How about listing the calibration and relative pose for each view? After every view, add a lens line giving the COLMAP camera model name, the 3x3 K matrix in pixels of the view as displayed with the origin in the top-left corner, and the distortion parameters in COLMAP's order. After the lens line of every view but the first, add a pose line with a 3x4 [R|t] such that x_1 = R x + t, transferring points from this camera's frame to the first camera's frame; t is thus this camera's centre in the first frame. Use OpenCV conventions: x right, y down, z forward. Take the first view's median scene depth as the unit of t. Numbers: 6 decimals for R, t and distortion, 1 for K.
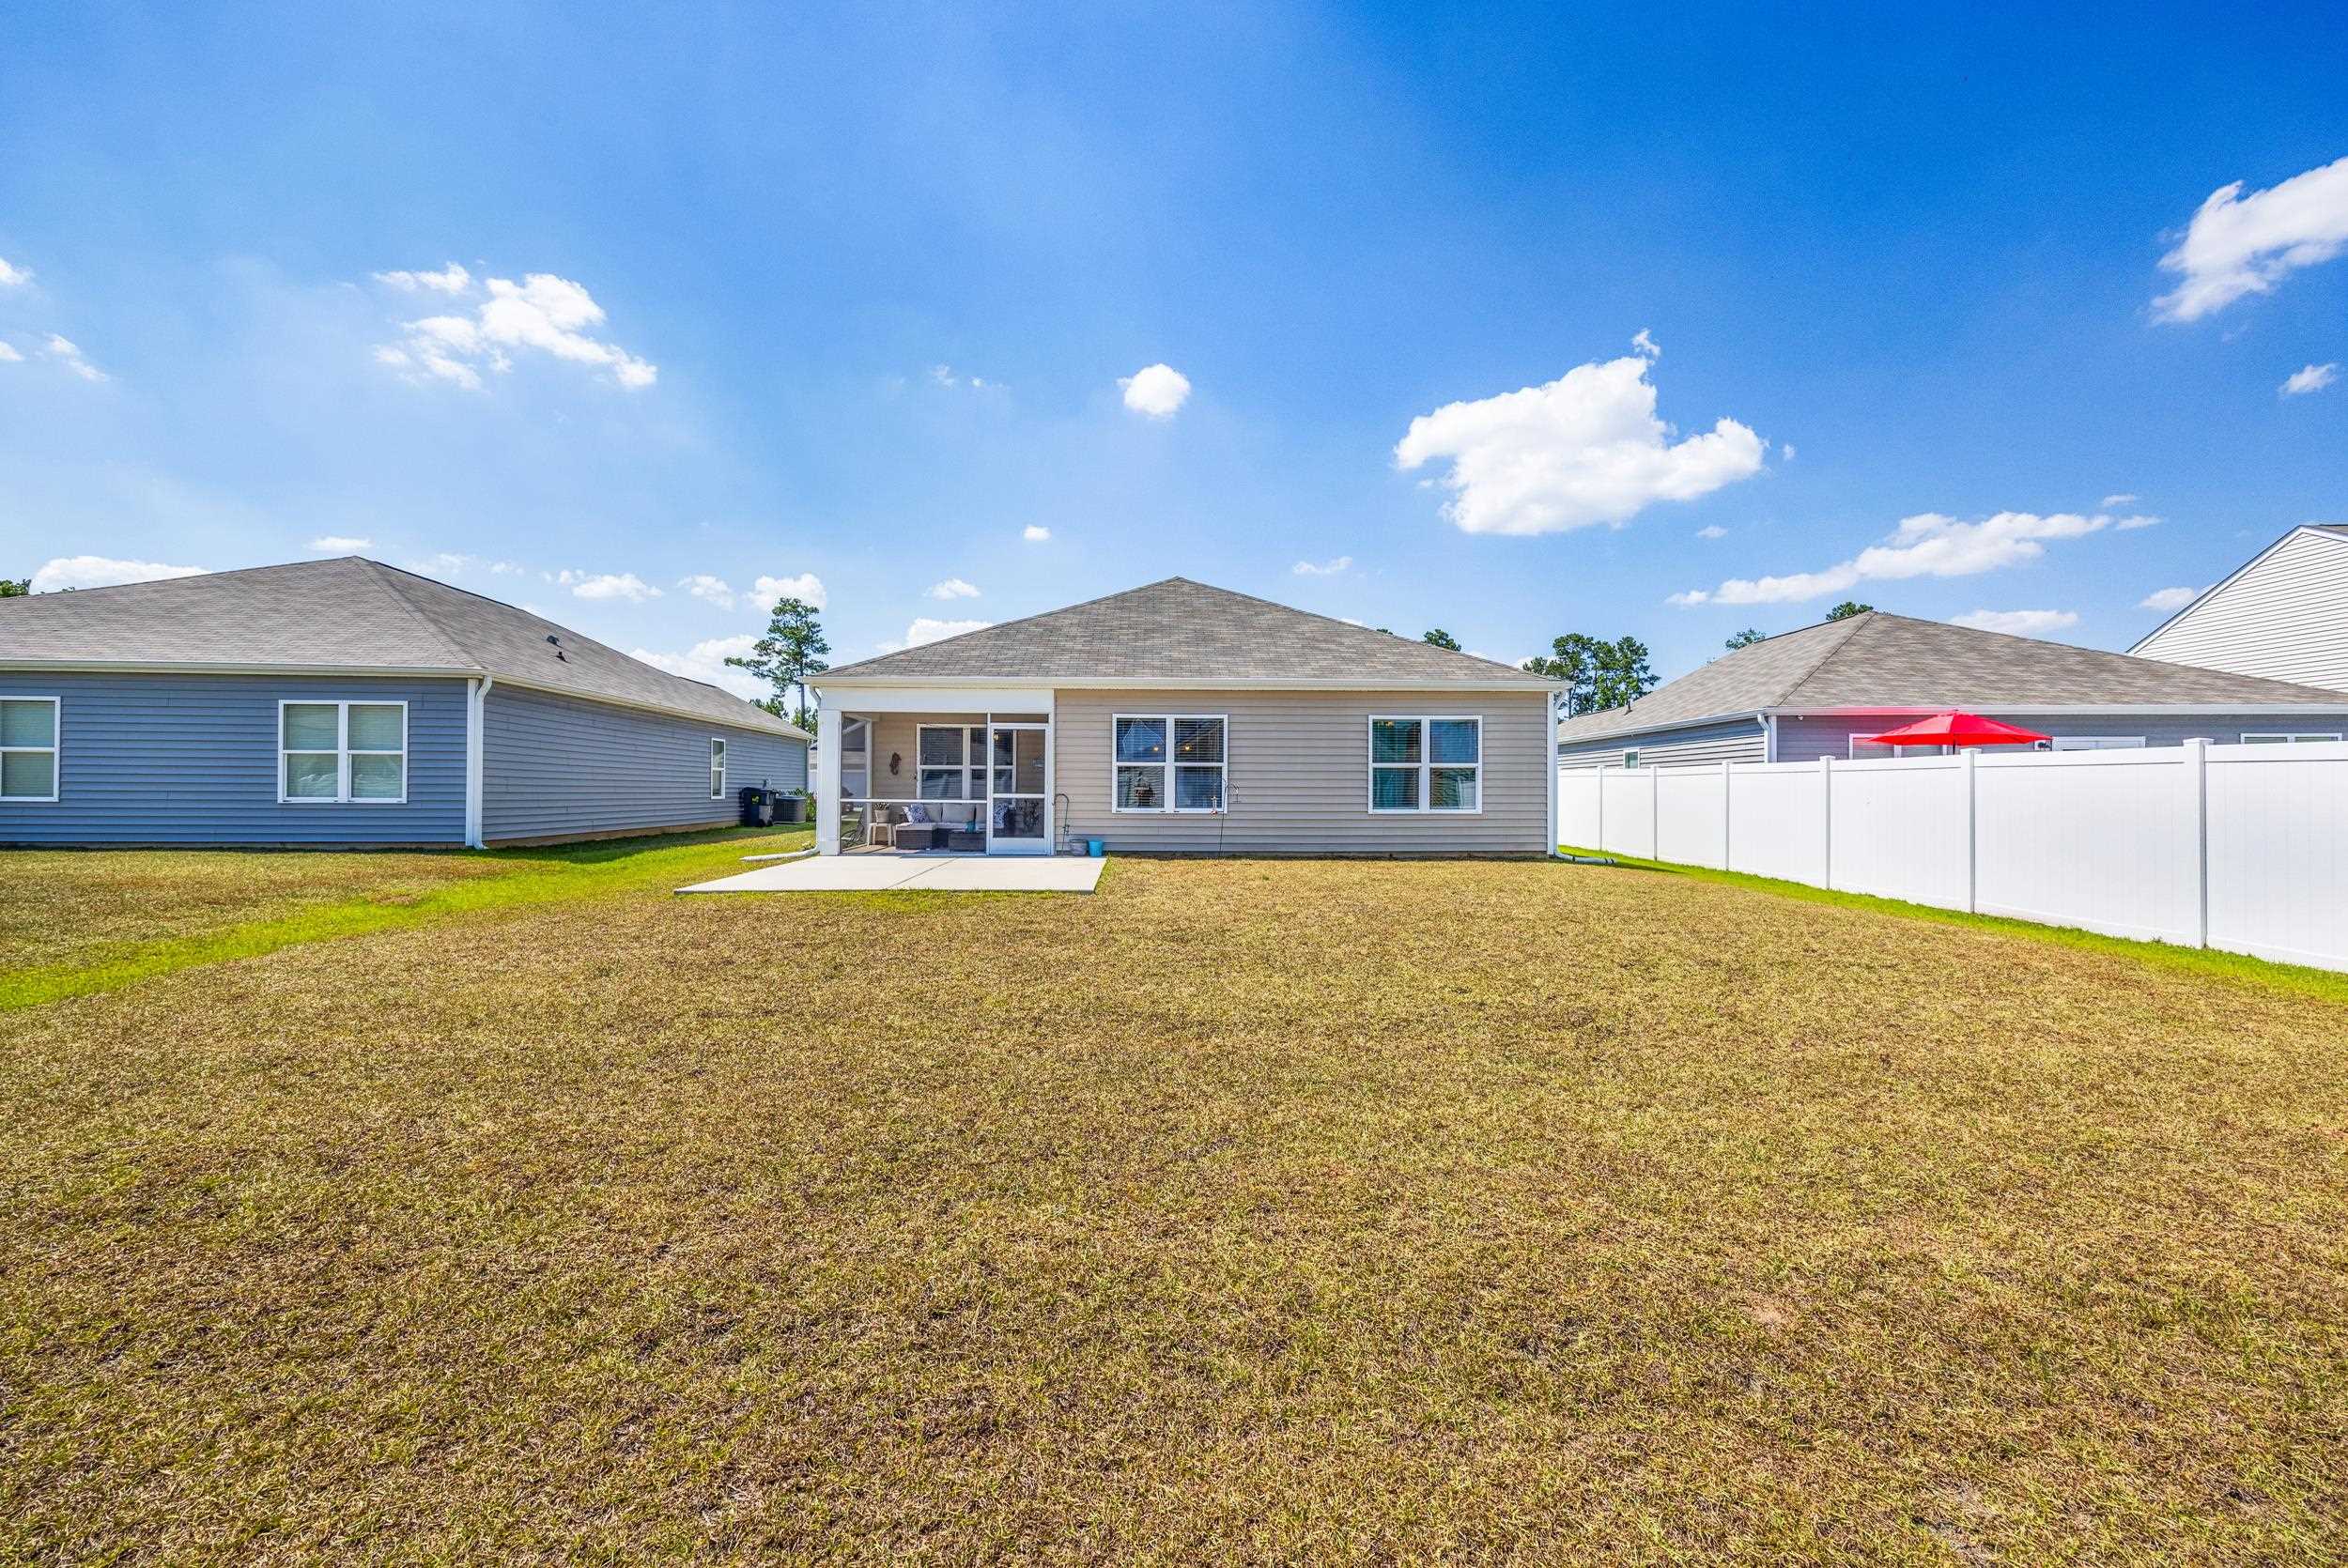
lens RADIAL K [[921.7, 0, 1174.0], [0, 921.7, 784.0], [0, 0, 1]] dist [-0.000047, 0.000016]
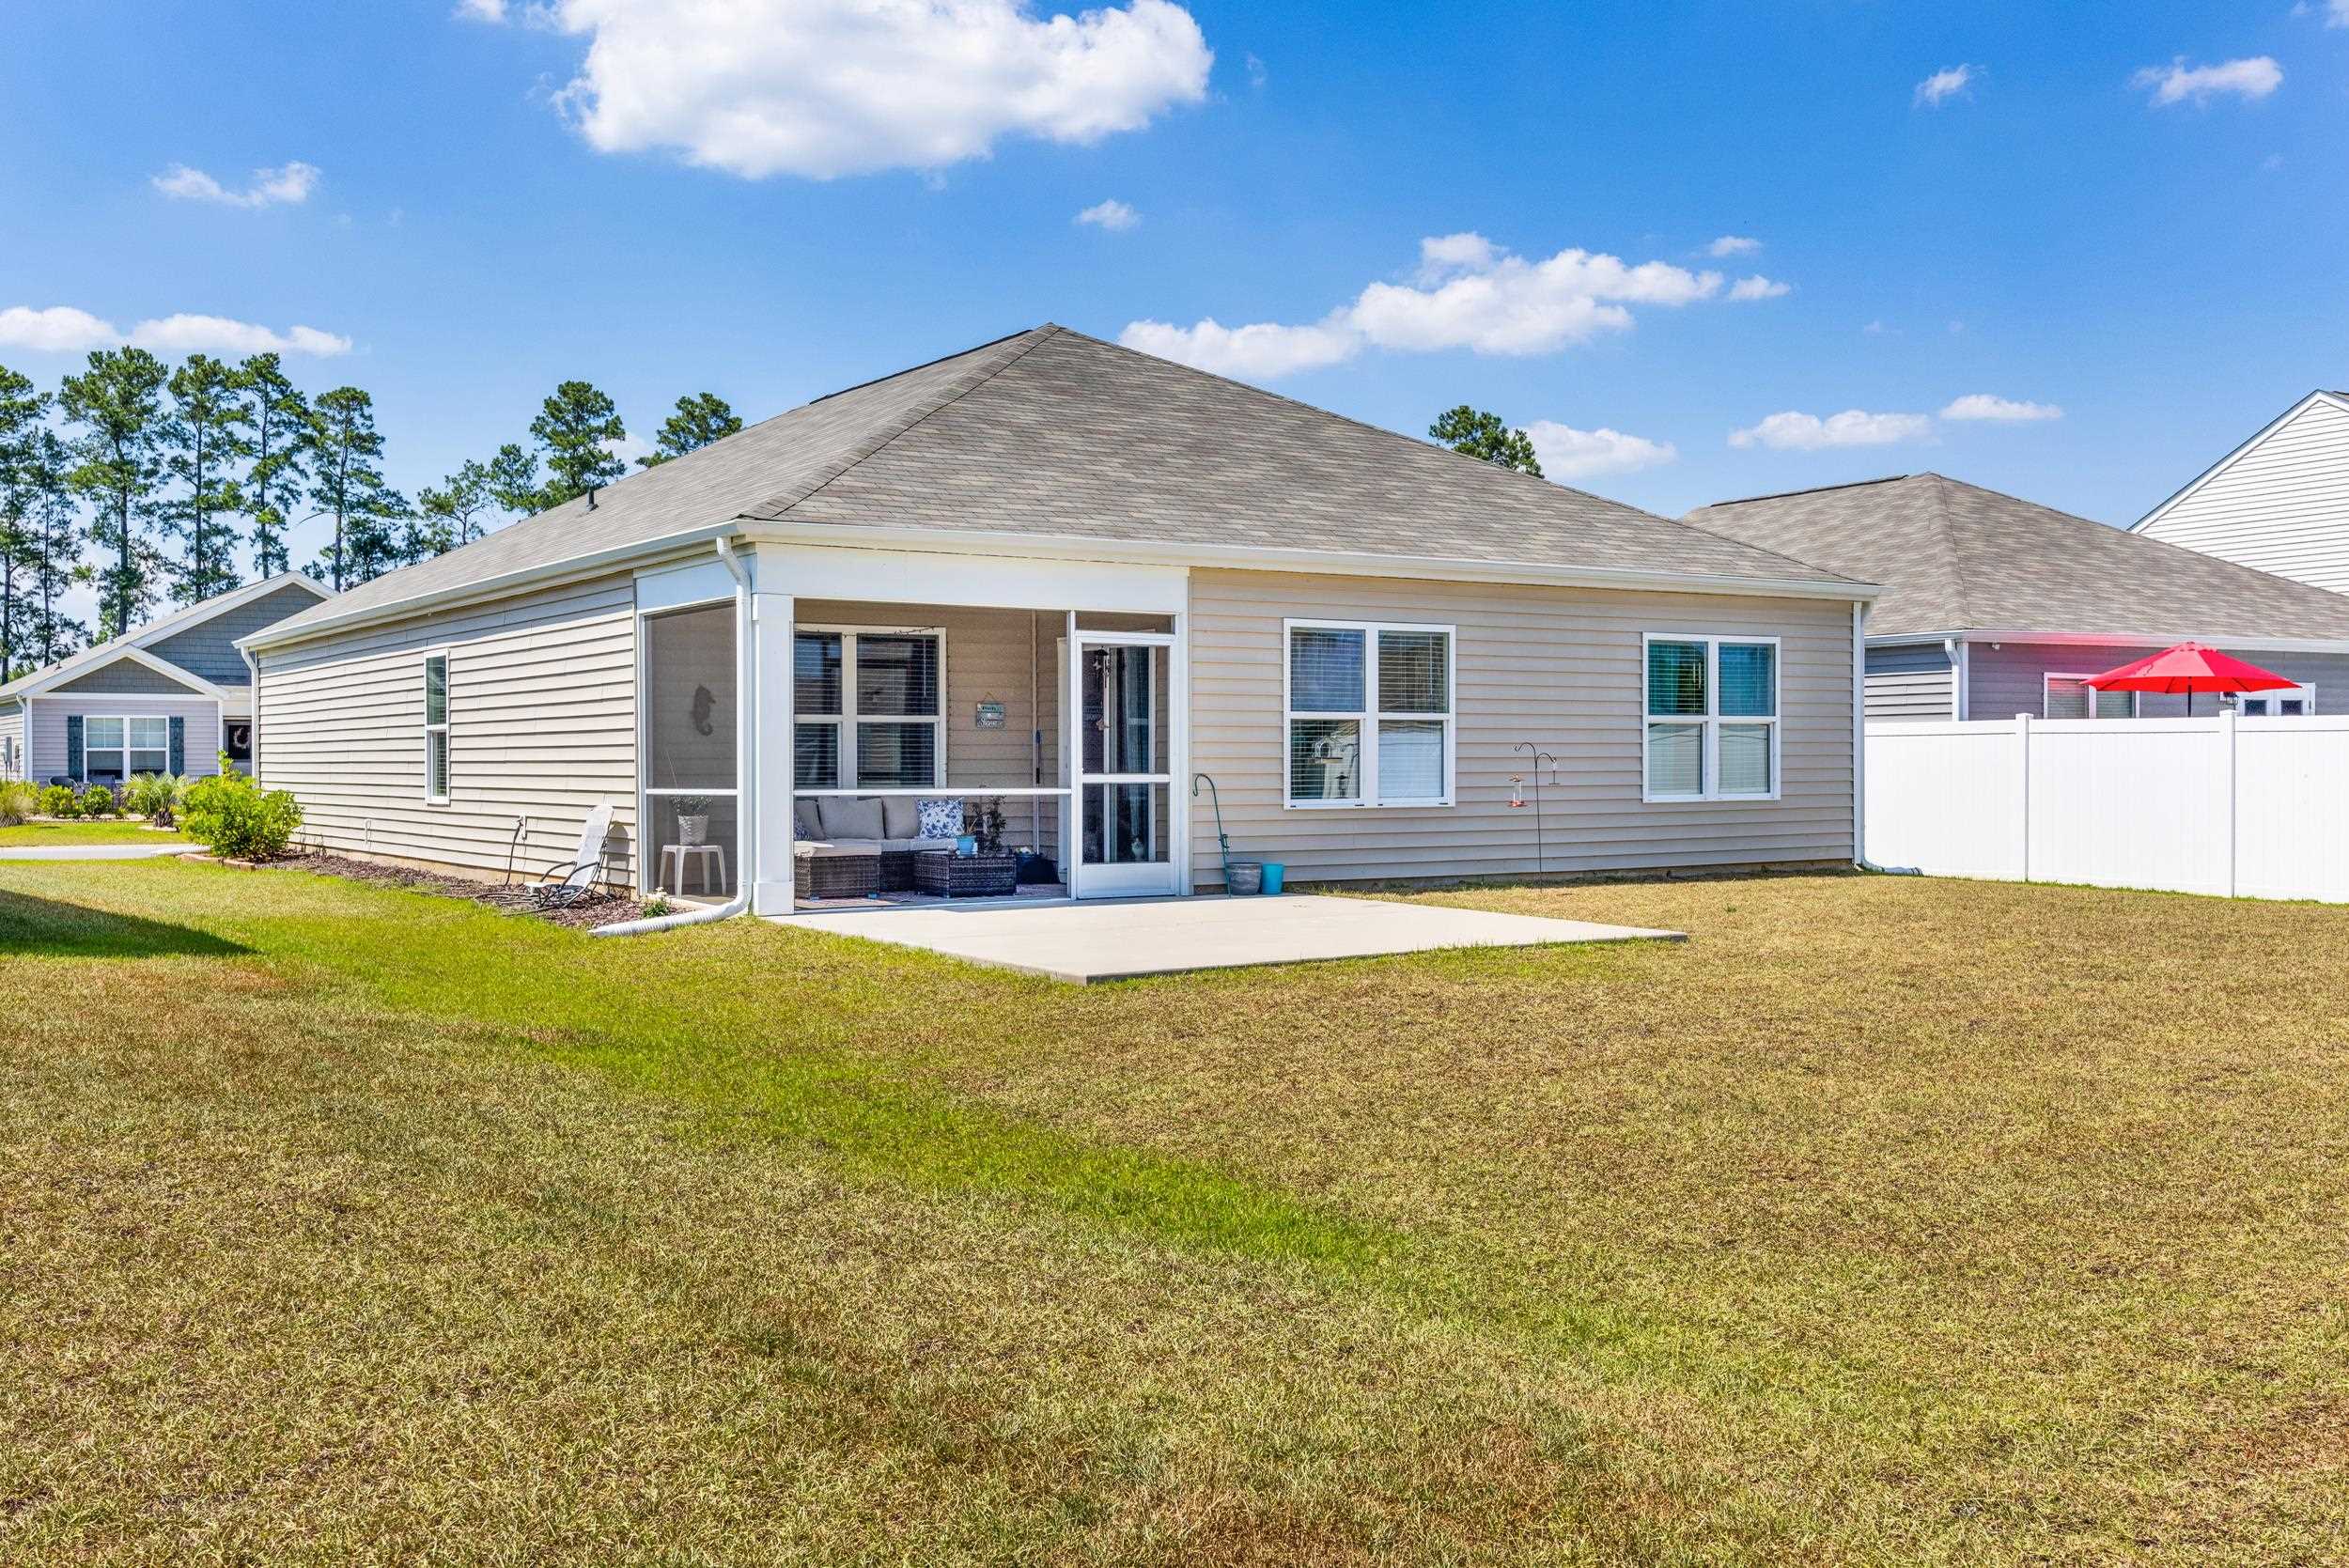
lens RADIAL K [[2239.1, 0, 1174.5], [0, 2239.1, 784.0], [0, 0, 1]] dist [-0.005241, 0.002947]
pose [[0.850615, -0.012255, 0.525646, -0.774640], [0.004673, 0.999865, 0.015749, -0.003092], [-0.525768, -0.010940, 0.850558, -0.037277]]
